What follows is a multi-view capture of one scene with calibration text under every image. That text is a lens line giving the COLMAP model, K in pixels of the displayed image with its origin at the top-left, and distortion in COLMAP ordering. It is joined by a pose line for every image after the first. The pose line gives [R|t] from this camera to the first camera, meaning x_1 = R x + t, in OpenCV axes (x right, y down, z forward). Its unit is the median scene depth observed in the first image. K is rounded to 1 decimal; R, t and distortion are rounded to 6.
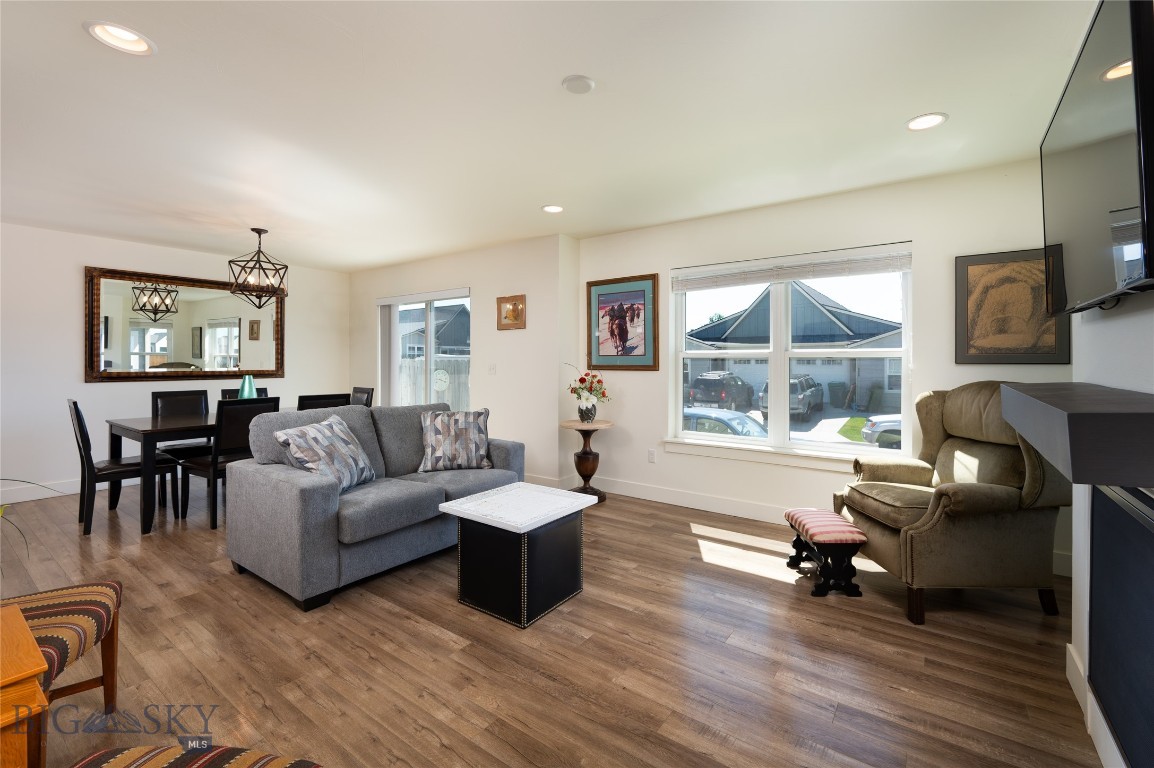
lens RADIAL K [[482.6, 0, 595.5], [0, 482.6, 358.7], [0, 0, 1]] dist [0.001016, 0.000074]
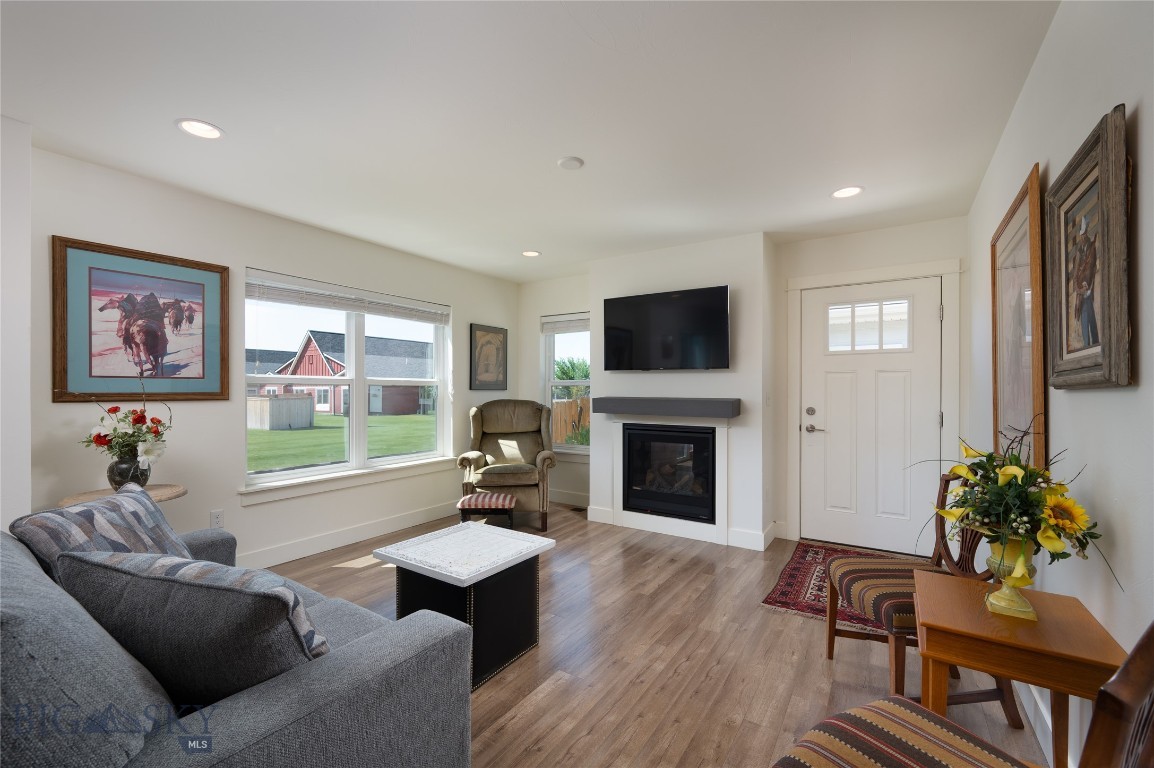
lens RADIAL K [[477.5, 0, 578.0], [0, 477.5, 391.5], [0, 0, 1]] dist [-0.000743, 0.000105]
pose [[-0.020106, -0.000902, 0.999797, -0.587747], [-0.004608, 0.999989, 0.000809, 0.008614], [-0.999787, -0.004590, -0.020110, 0.469415]]
